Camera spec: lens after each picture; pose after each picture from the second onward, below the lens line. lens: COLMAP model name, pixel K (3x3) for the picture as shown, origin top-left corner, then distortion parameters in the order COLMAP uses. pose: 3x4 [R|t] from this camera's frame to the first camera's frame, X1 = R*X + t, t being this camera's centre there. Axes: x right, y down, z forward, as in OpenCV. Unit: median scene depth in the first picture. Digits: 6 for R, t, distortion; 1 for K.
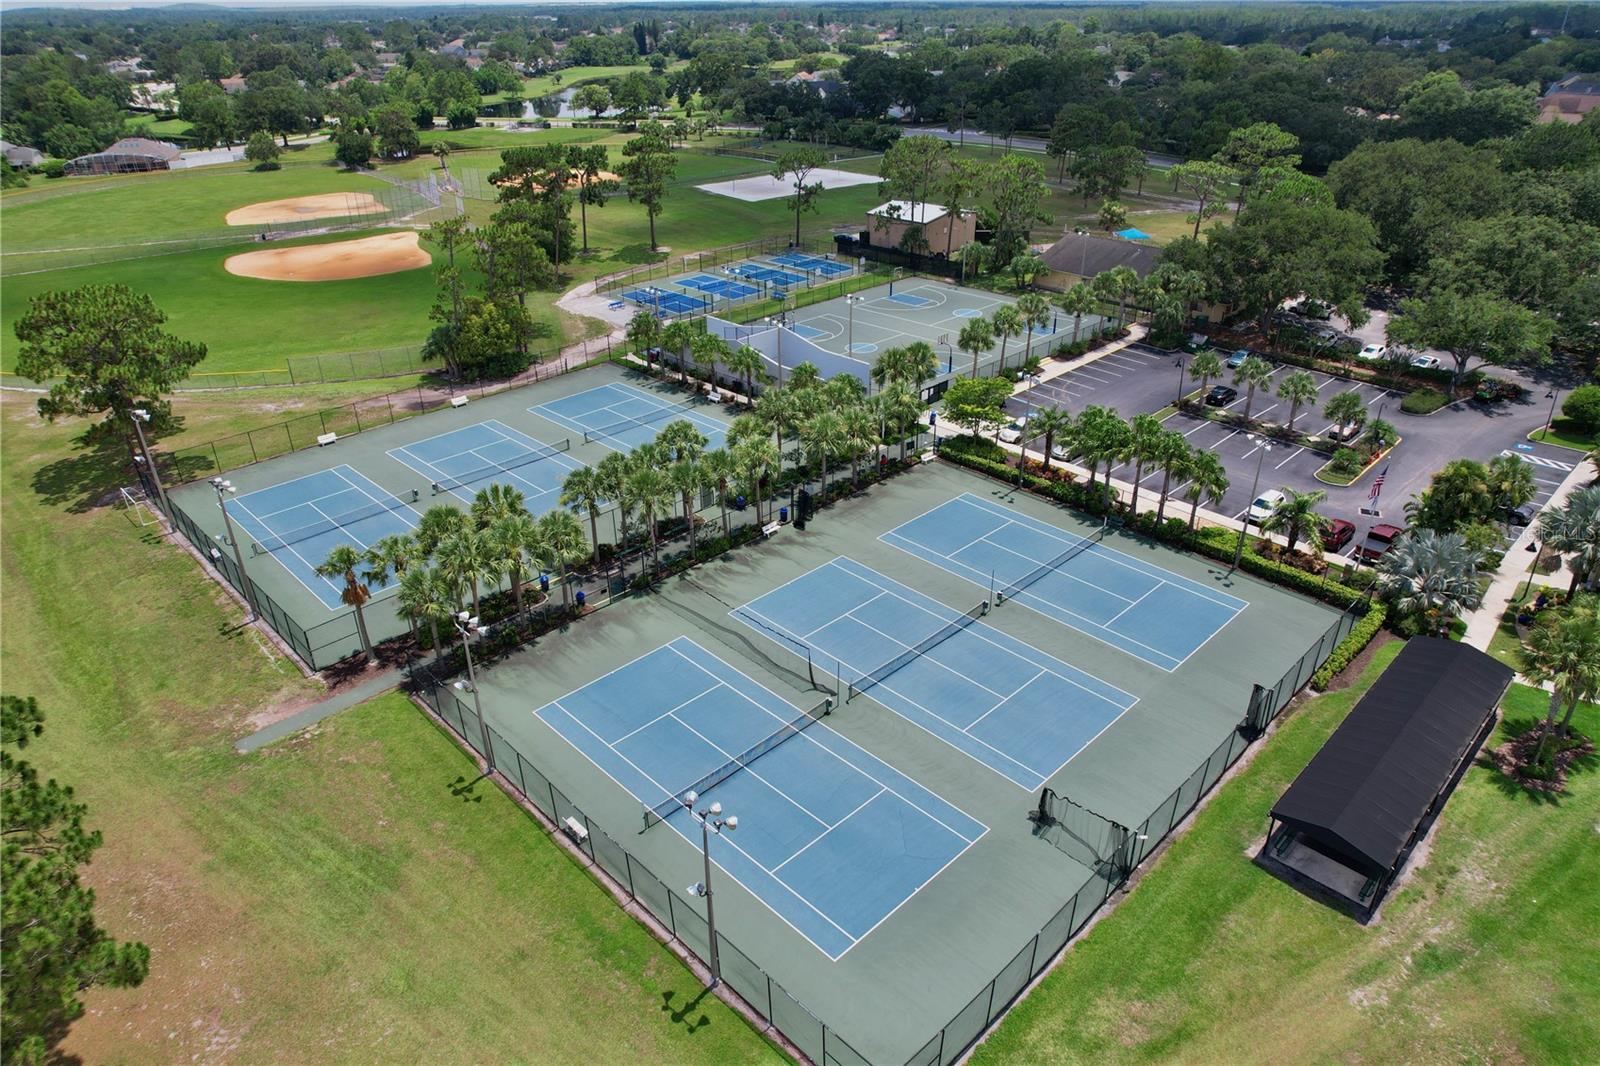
lens RADIAL K [[1023.3, 0, 800.0], [0, 1023.3, 533.0], [0, 0, 1]] dist [-0.070699, 0.059229]
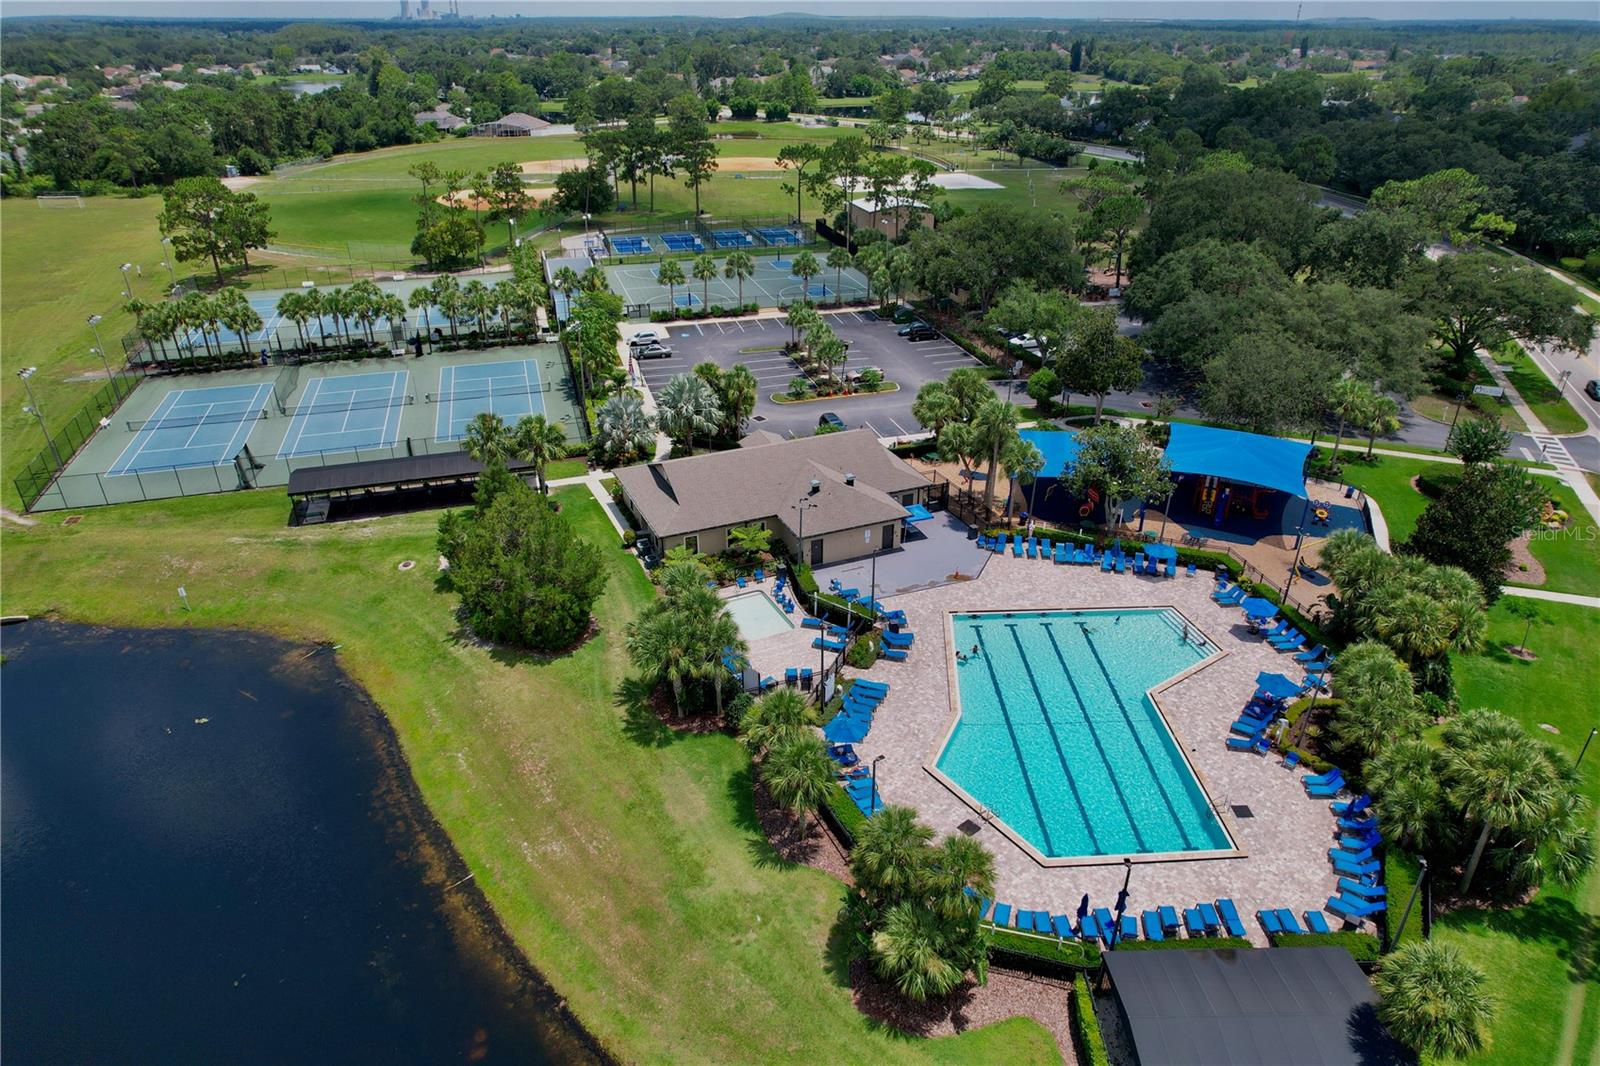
lens RADIAL K [[1023.3, 0, 800.0], [0, 1023.3, 533.0], [0, 0, 1]] dist [-0.070699, 0.059229]
pose [[0.879398, 0.225600, -0.419242, 1.155684], [-0.229993, 0.972337, 0.040797, 0.056957], [0.416848, 0.060546, 0.906958, -0.160108]]
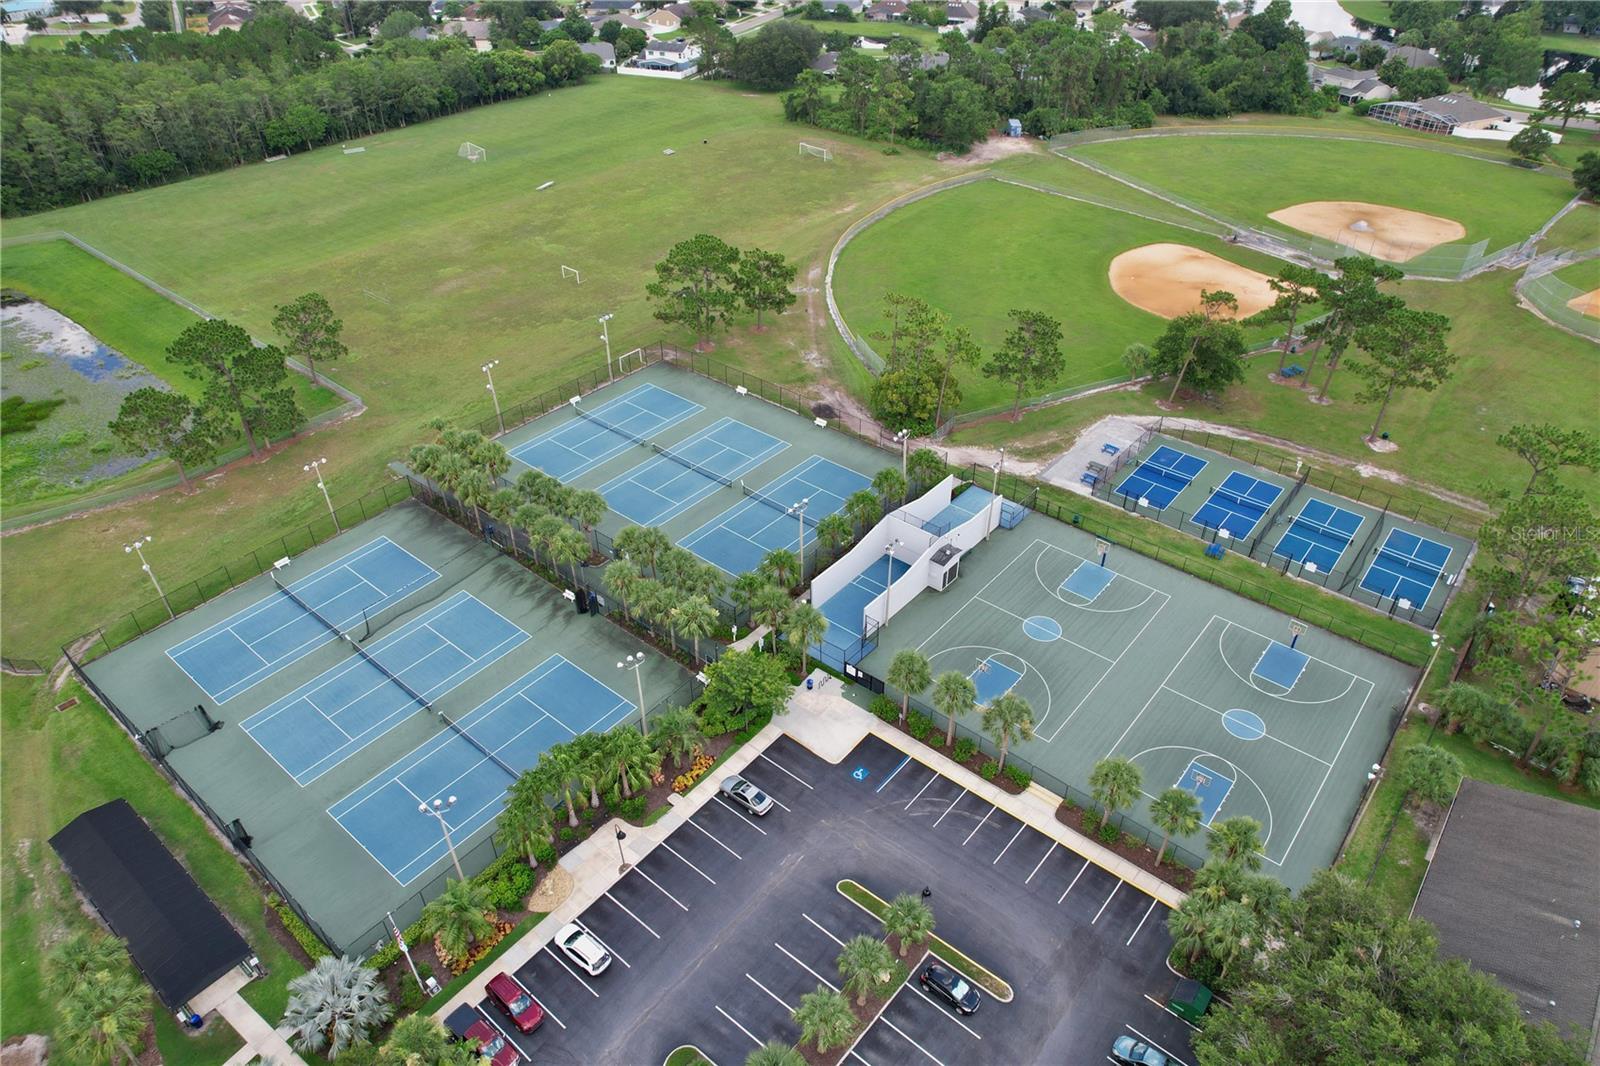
lens RADIAL K [[1023.3, 0, 800.0], [0, 1023.3, 533.0], [0, 0, 1]] dist [-0.070699, 0.059229]
pose [[0.101081, 0.591843, -0.799691, 0.921766], [-0.464214, 0.738999, 0.488248, -0.774268], [0.879936, 0.321875, 0.349441, 0.704224]]
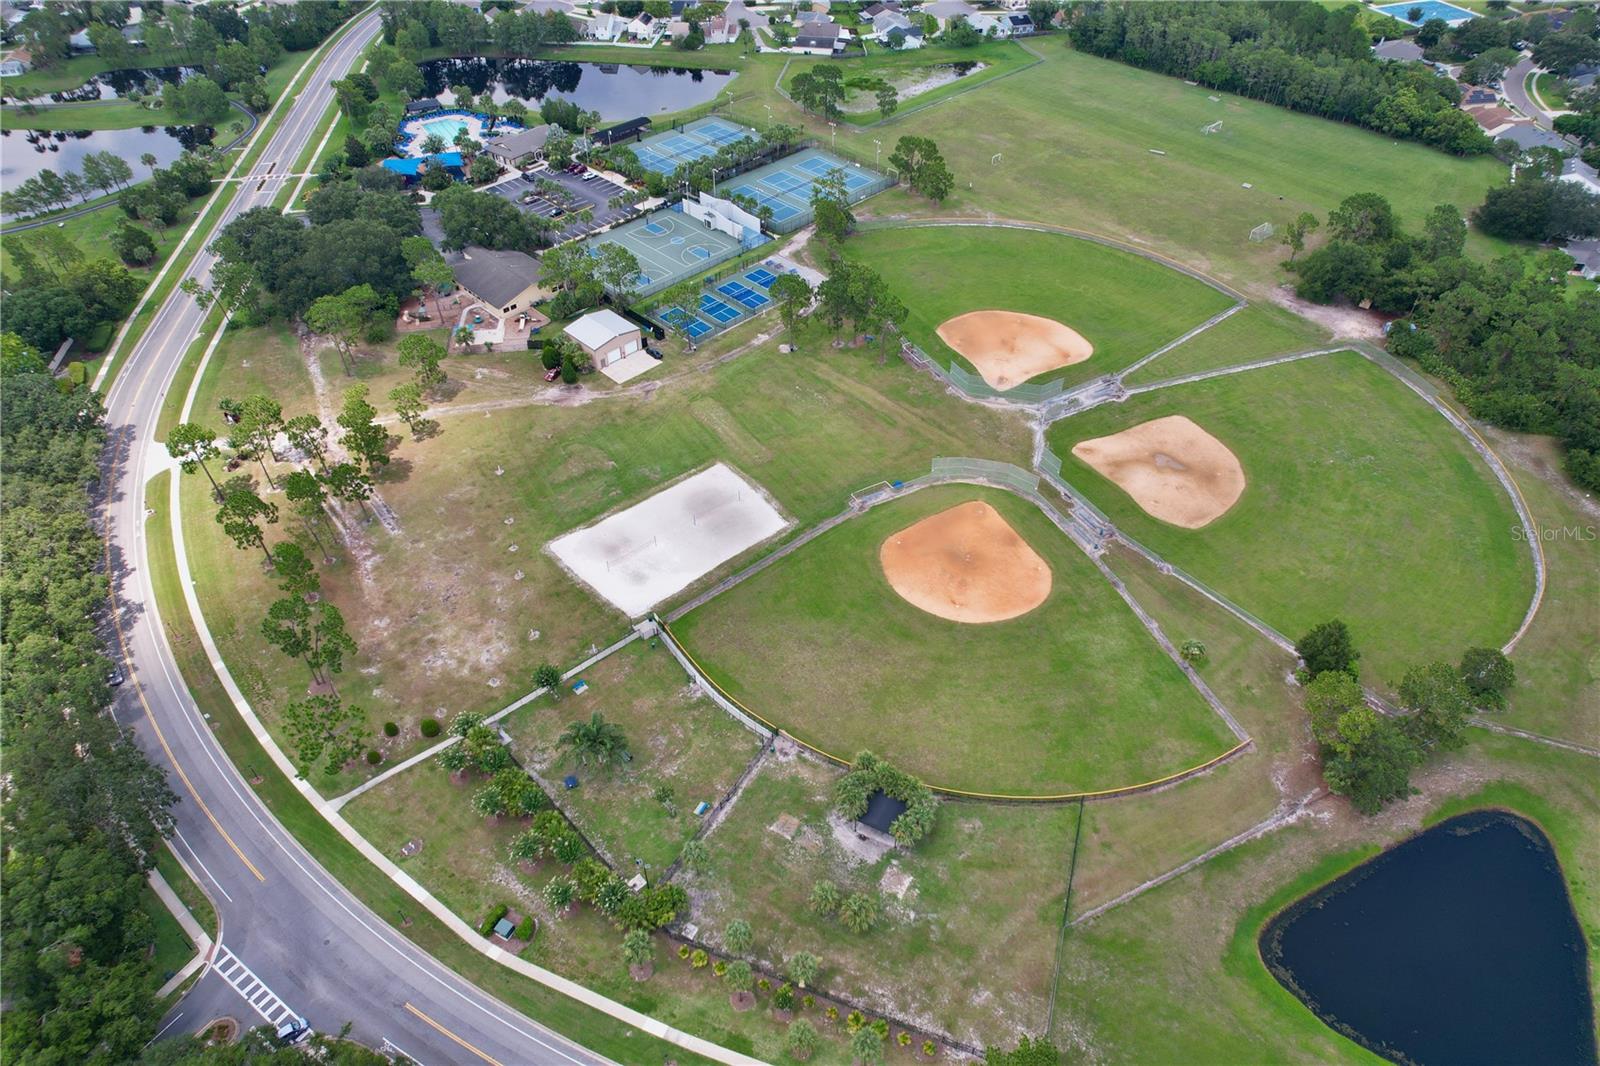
lens RADIAL K [[1023.3, 0, 800.0], [0, 1023.3, 533.0], [0, 0, 1]] dist [-0.070699, 0.059229]
pose [[-0.999937, 0.011183, 0.000289, -0.296767], [0.003917, 0.325784, 0.945436, -2.997866], [0.010478, 0.945378, -0.325807, 3.324444]]
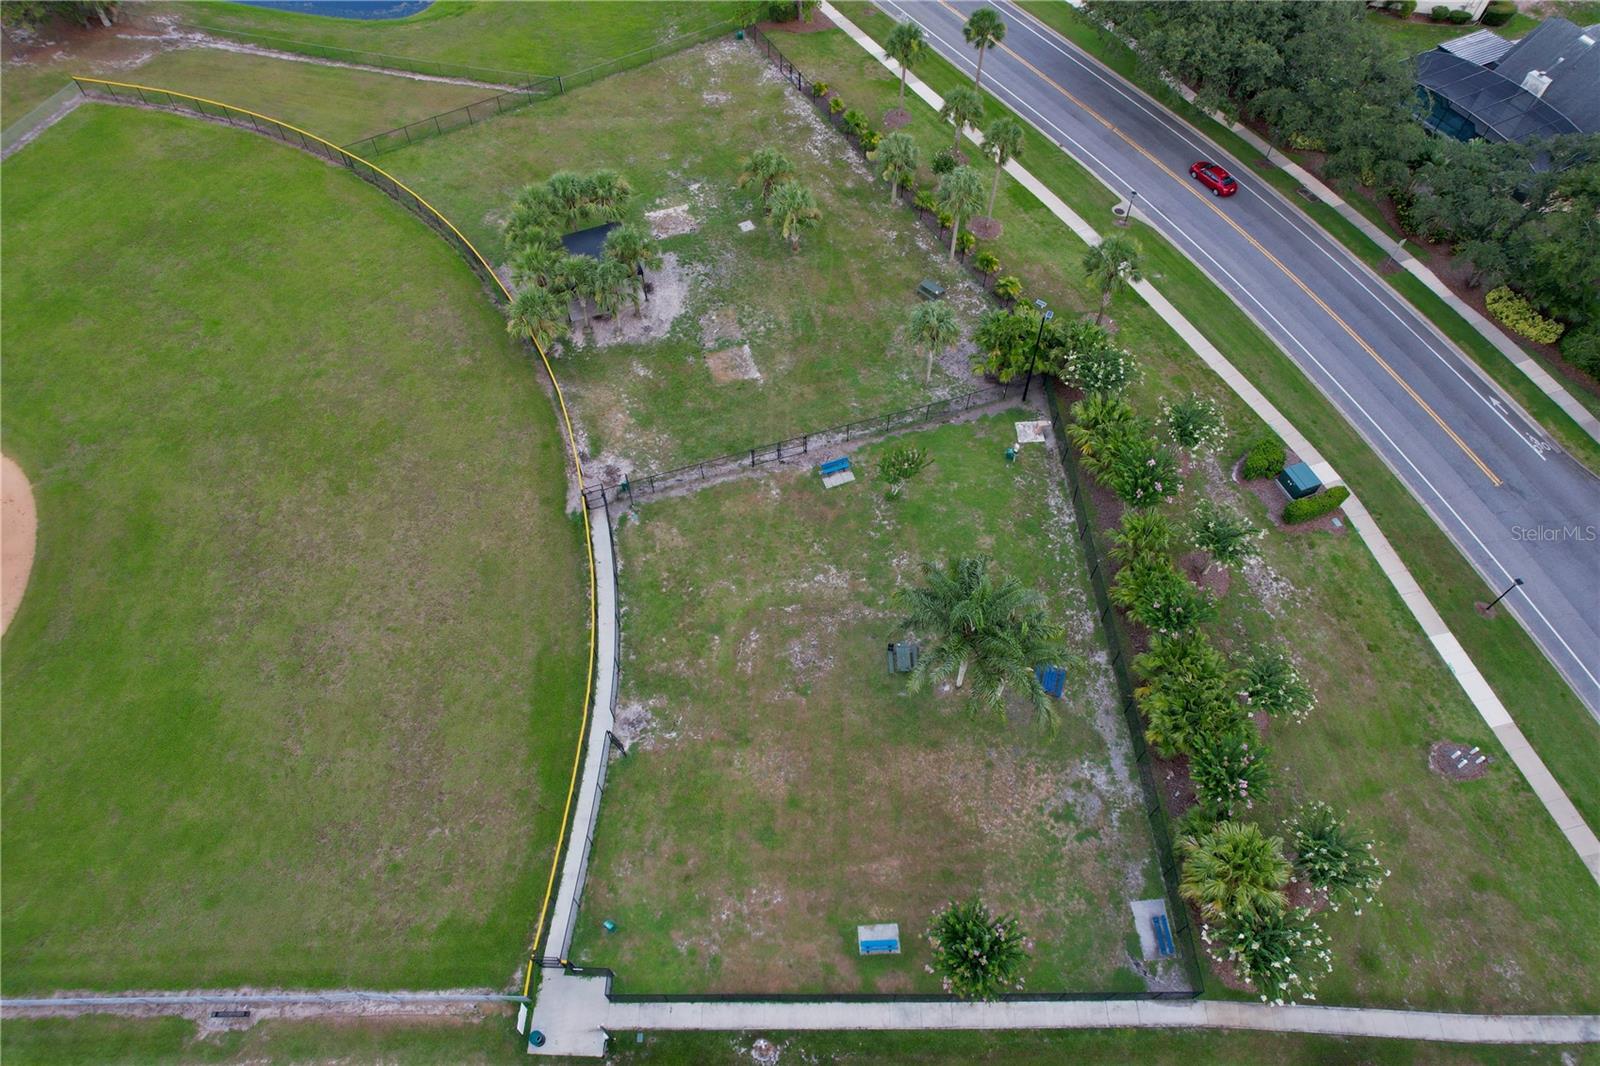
lens RADIAL K [[1023.3, 0, 800.0], [0, 1023.3, 533.0], [0, 0, 1]] dist [-0.070699, 0.059229]
pose [[0.763552, 0.537255, -0.358254, 0.161658], [-0.310023, 0.791661, 0.526458, -1.624228], [0.566458, -0.290911, 0.771036, 2.558503]]
